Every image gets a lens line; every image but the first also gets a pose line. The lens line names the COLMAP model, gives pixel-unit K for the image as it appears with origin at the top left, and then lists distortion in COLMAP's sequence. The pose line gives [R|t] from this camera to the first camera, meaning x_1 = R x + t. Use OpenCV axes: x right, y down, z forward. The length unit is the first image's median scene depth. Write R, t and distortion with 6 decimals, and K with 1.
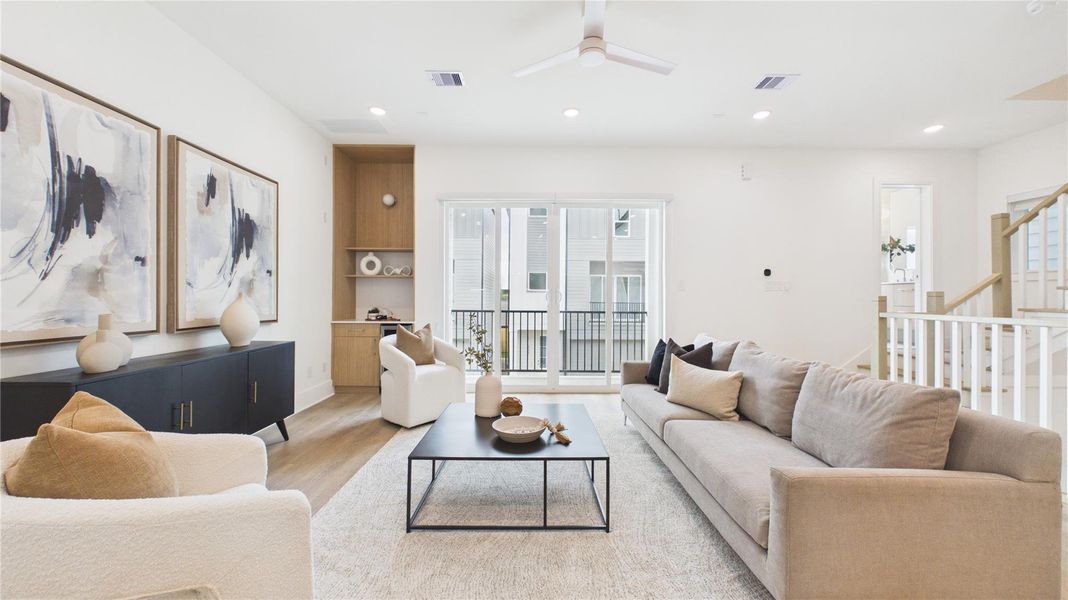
lens RADIAL K [[390.8, 0, 533.8], [0, 390.8, 295.9], [0, 0, 1]] dist [0.001838, -0.000119]
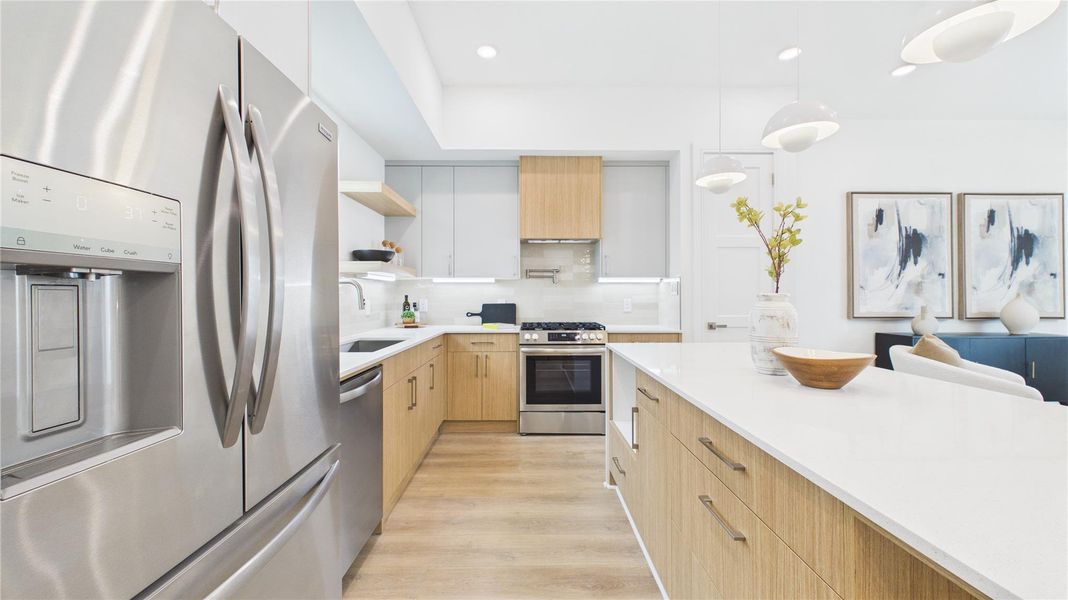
lens RADIAL K [[390.8, 0, 535.3], [0, 390.8, 293.2], [0, 0, 1]] dist [0.001838, -0.000119]
pose [[0.004716, -0.012778, -0.999907, 0.517276], [0.003750, 0.999912, -0.012760, 0.001882], [0.999982, -0.003689, 0.004764, -0.582922]]
